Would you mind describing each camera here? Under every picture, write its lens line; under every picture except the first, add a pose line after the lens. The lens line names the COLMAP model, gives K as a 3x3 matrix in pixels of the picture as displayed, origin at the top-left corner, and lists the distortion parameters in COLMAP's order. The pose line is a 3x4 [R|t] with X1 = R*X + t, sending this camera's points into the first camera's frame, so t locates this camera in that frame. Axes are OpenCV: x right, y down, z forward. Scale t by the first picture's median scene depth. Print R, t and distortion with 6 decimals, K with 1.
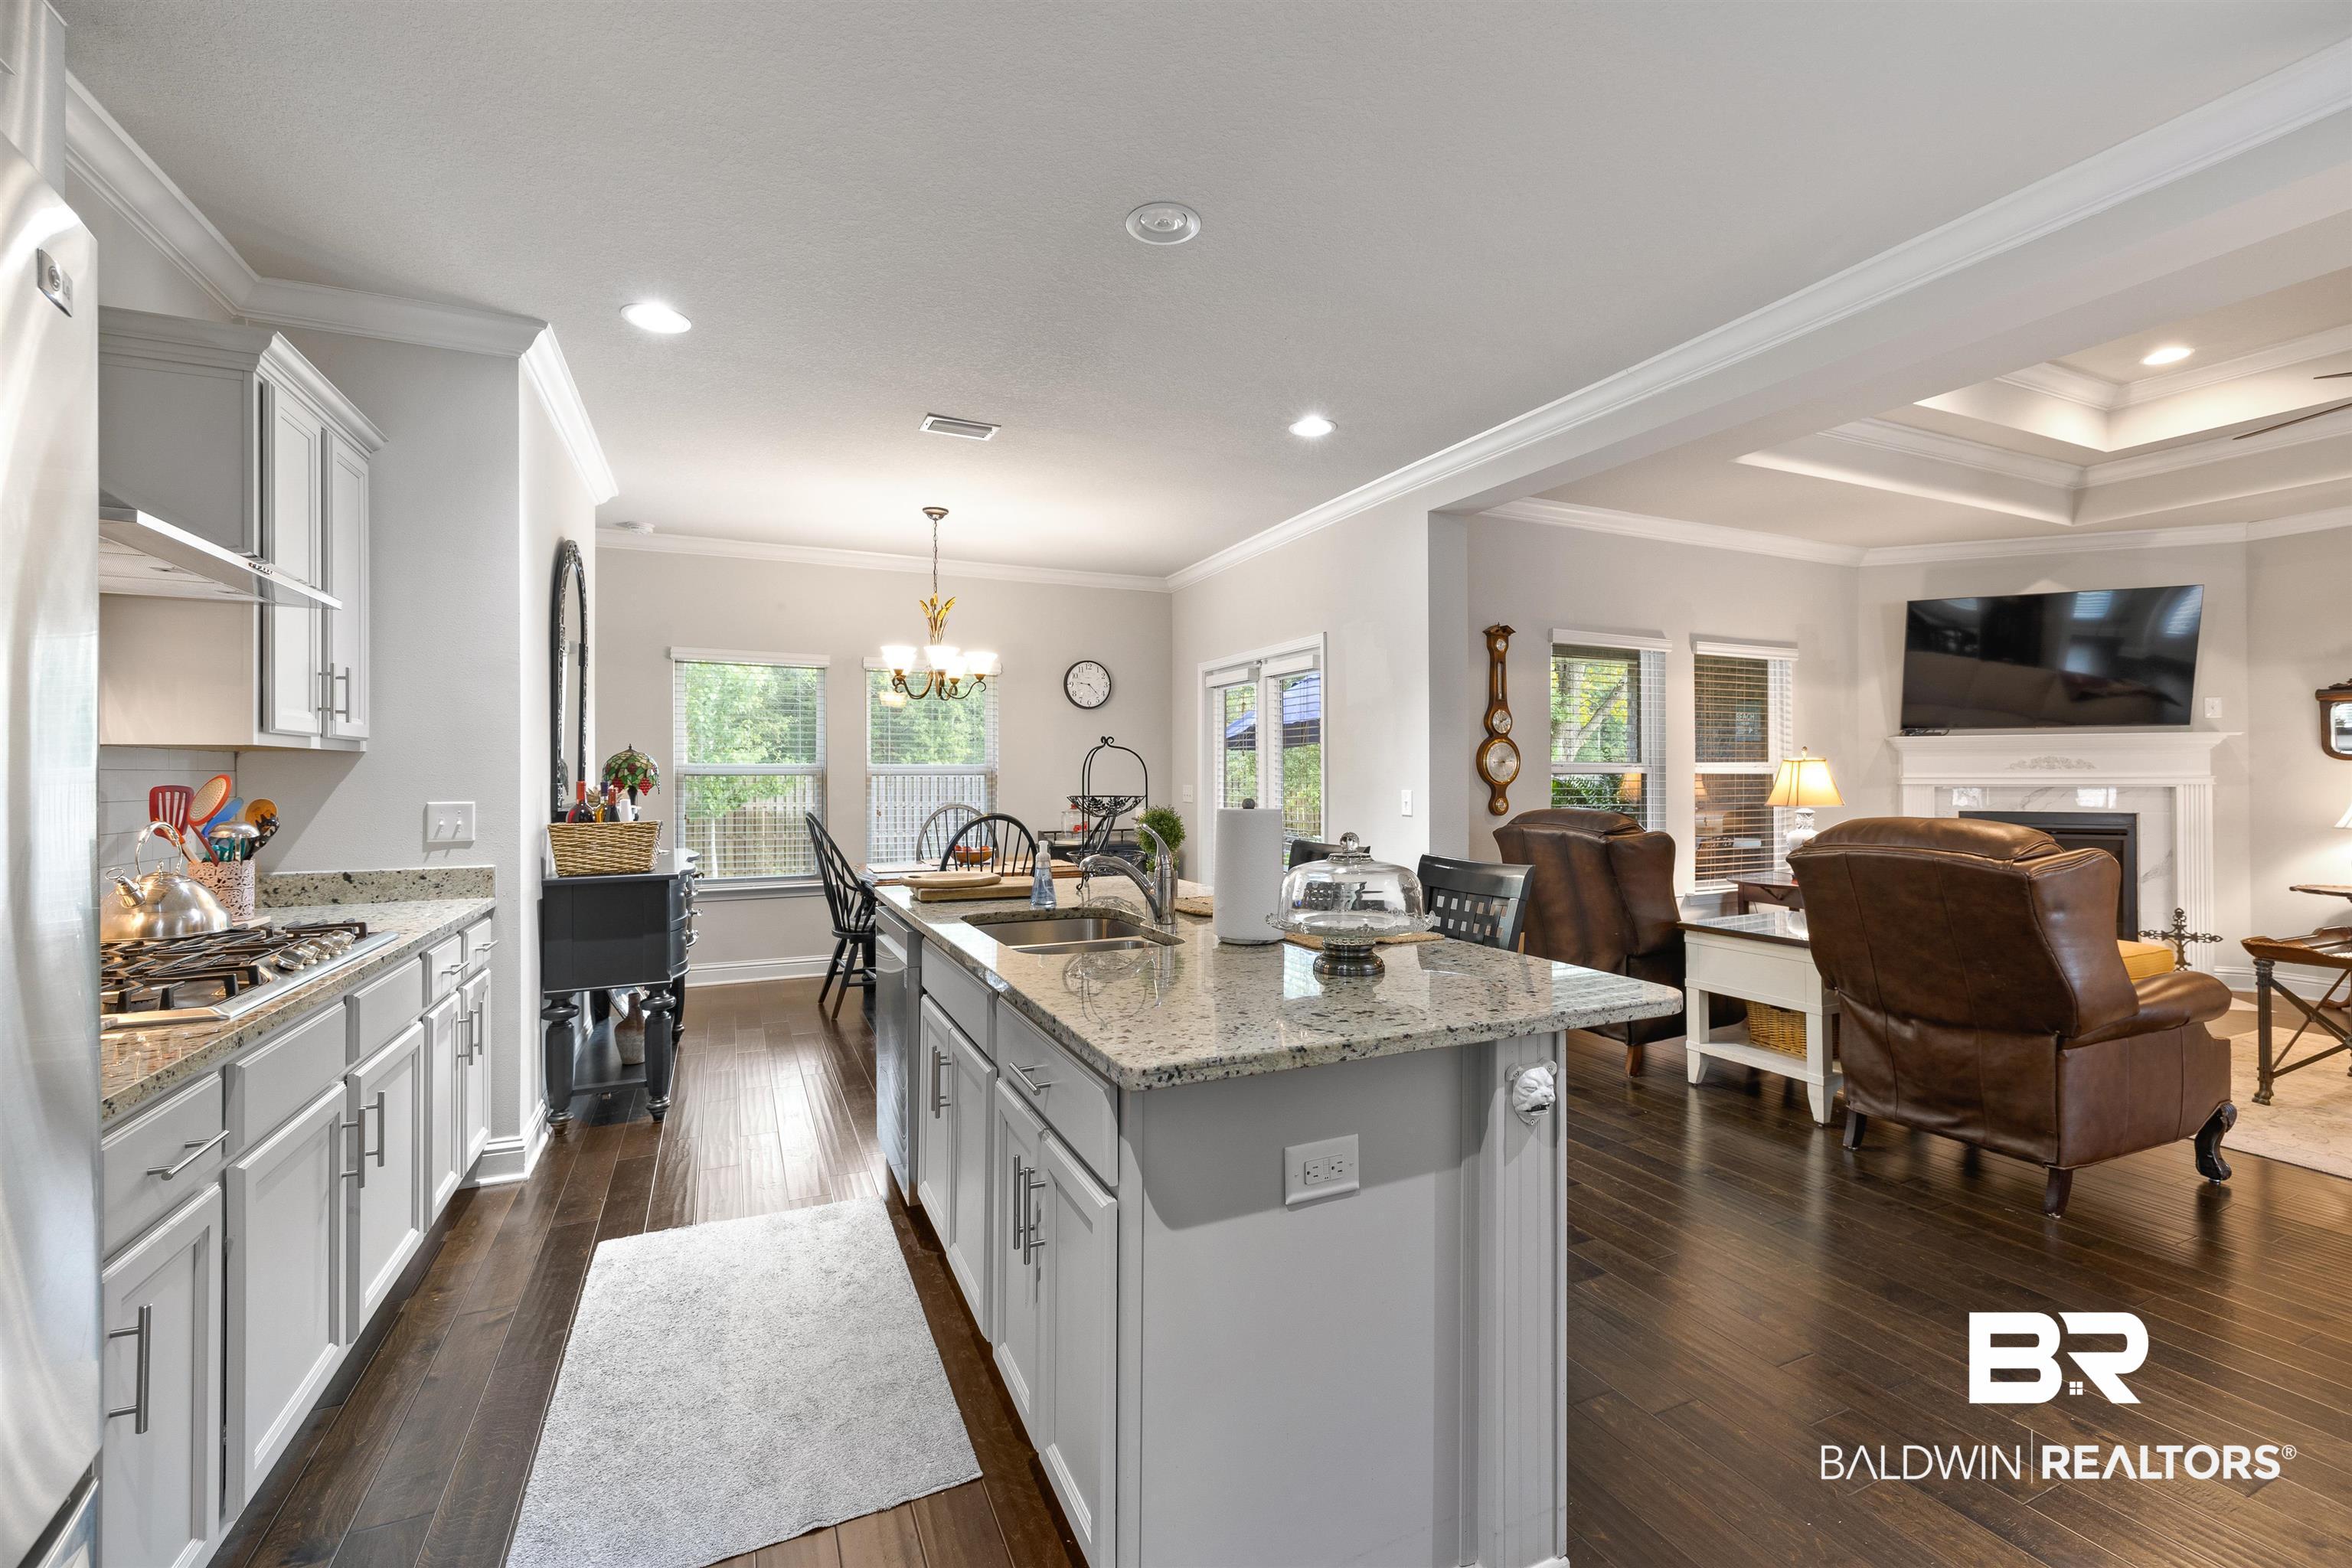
lens RADIAL K [[988.8, 0, 1174.7], [0, 988.8, 772.0], [0, 0, 1]] dist [0.000100, 0.000425]
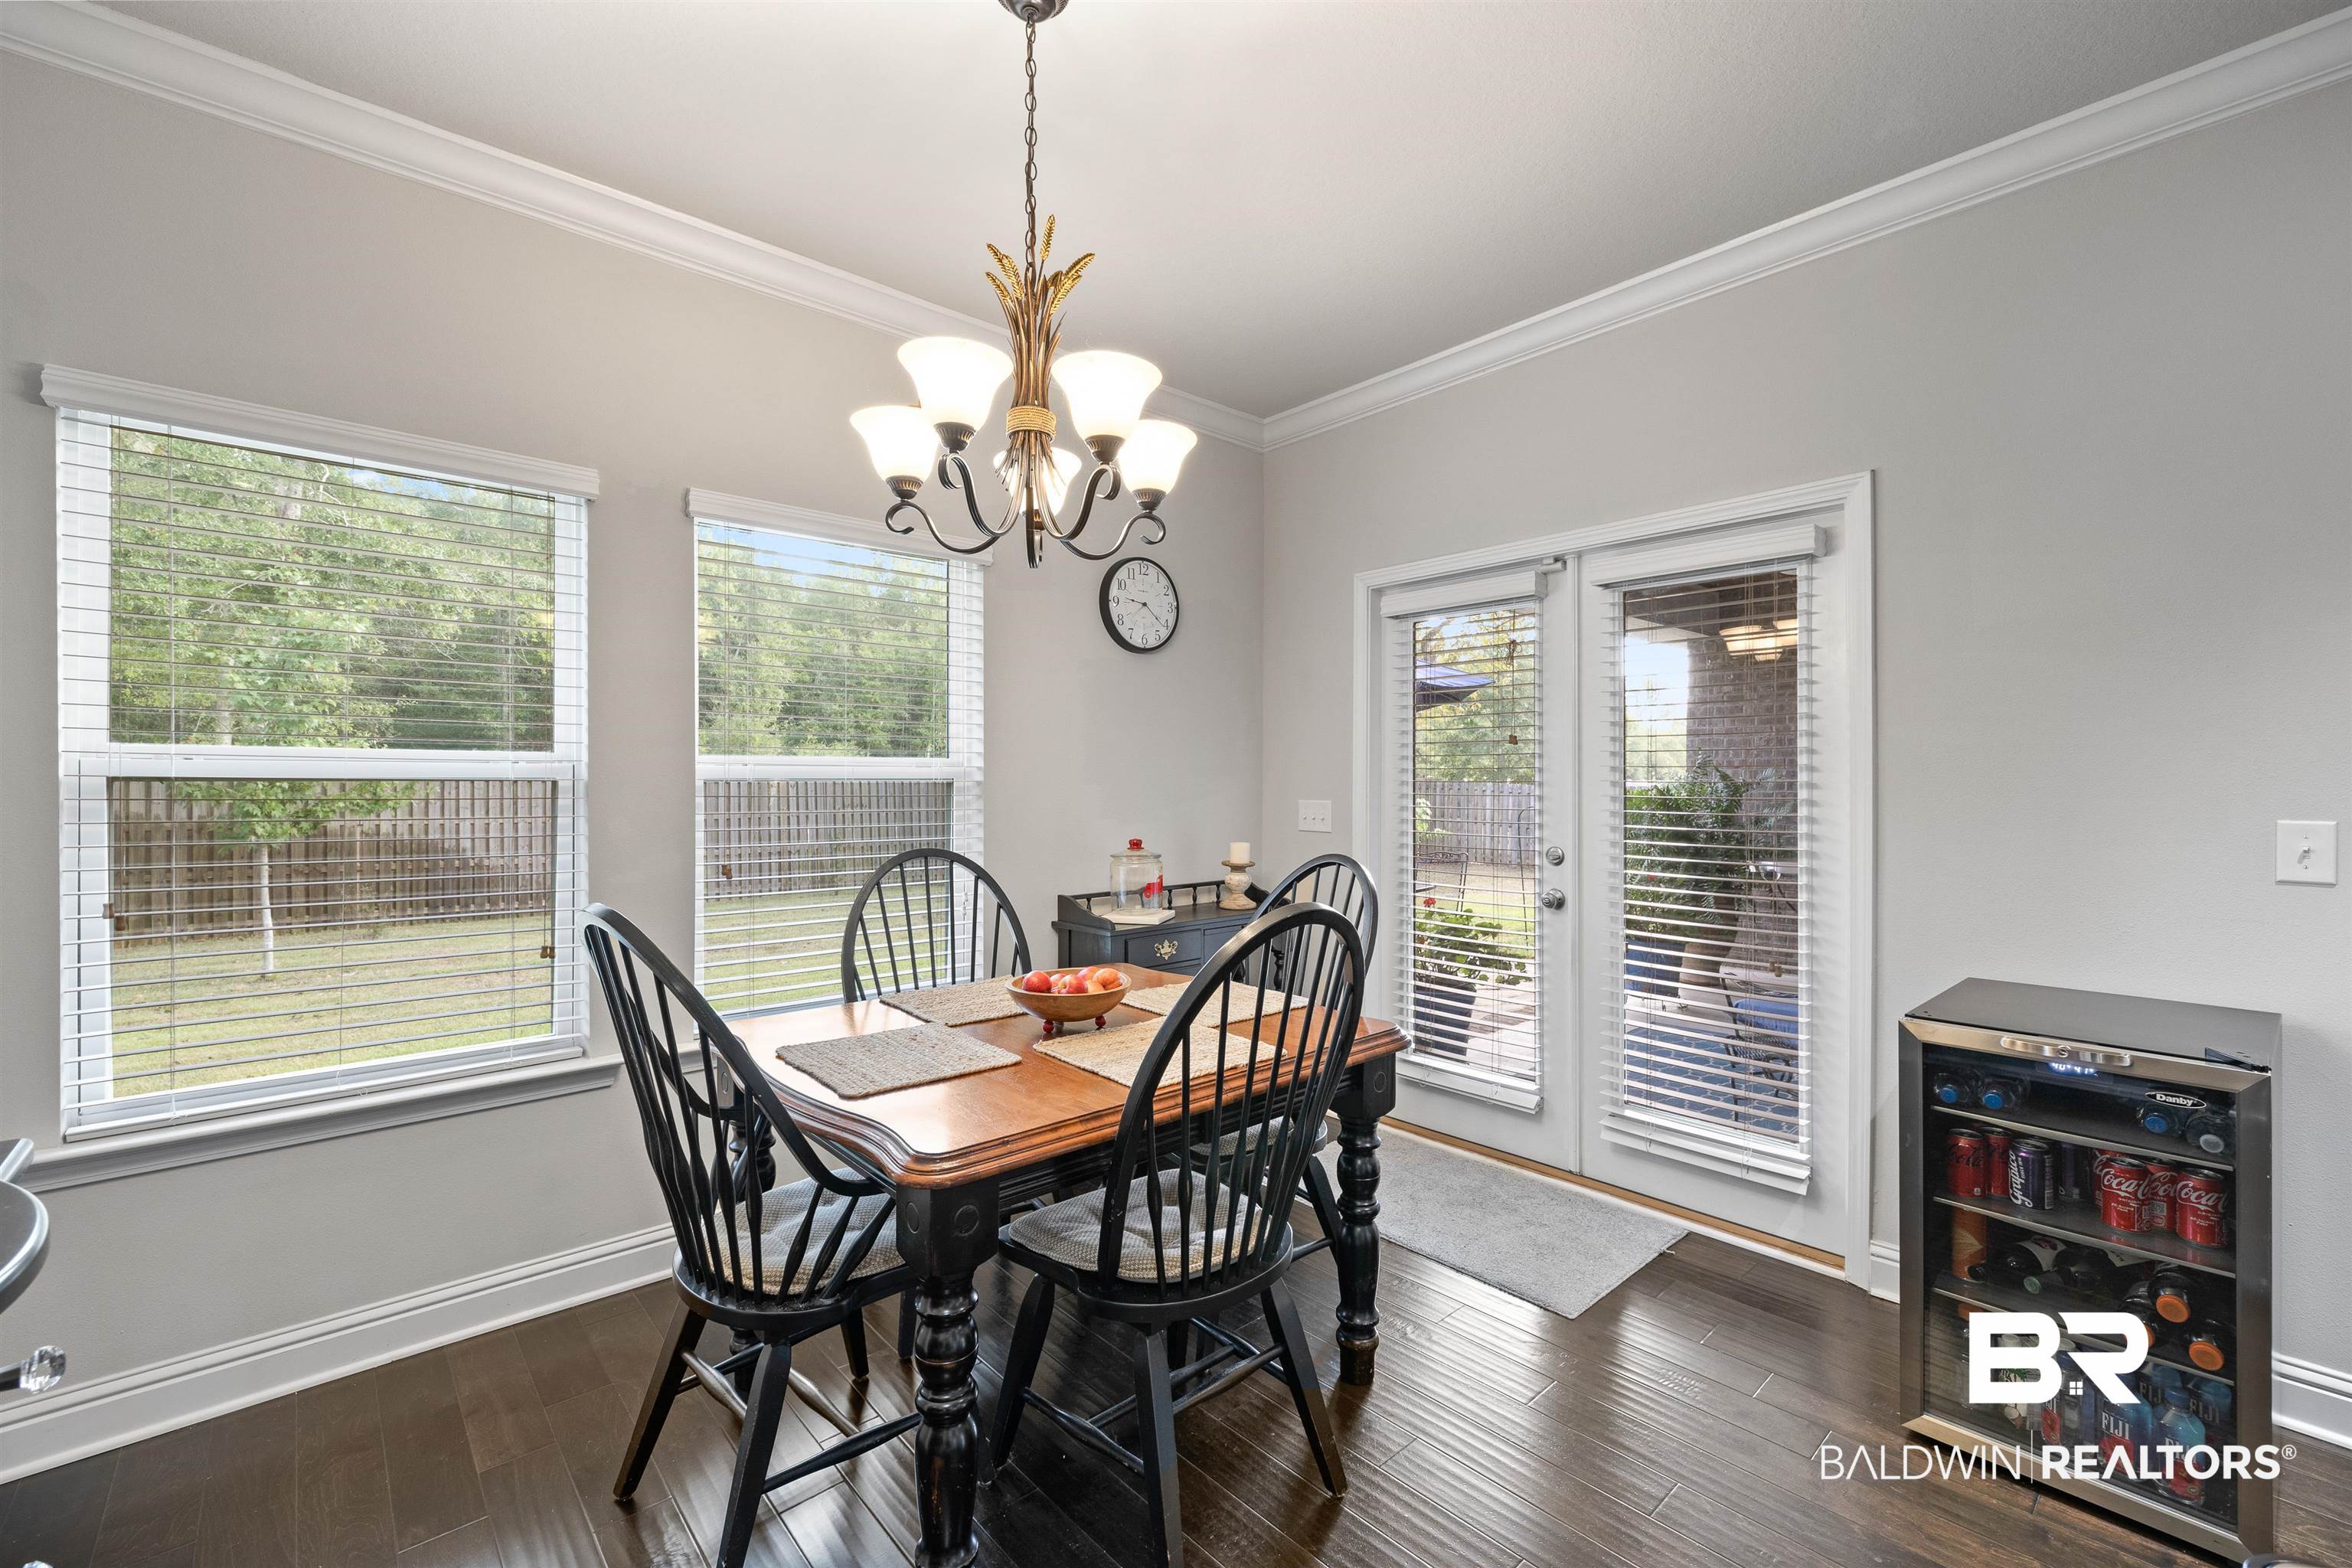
lens RADIAL K [[988.8, 0, 1172.2], [0, 988.8, 788.7], [0, 0, 1]] dist [0.000100, 0.000425]
pose [[0.955424, -0.003073, 0.295220, -0.111007], [-0.000924, 0.999910, 0.013399, -0.000173], [-0.295235, -0.013075, 0.955335, 0.250031]]
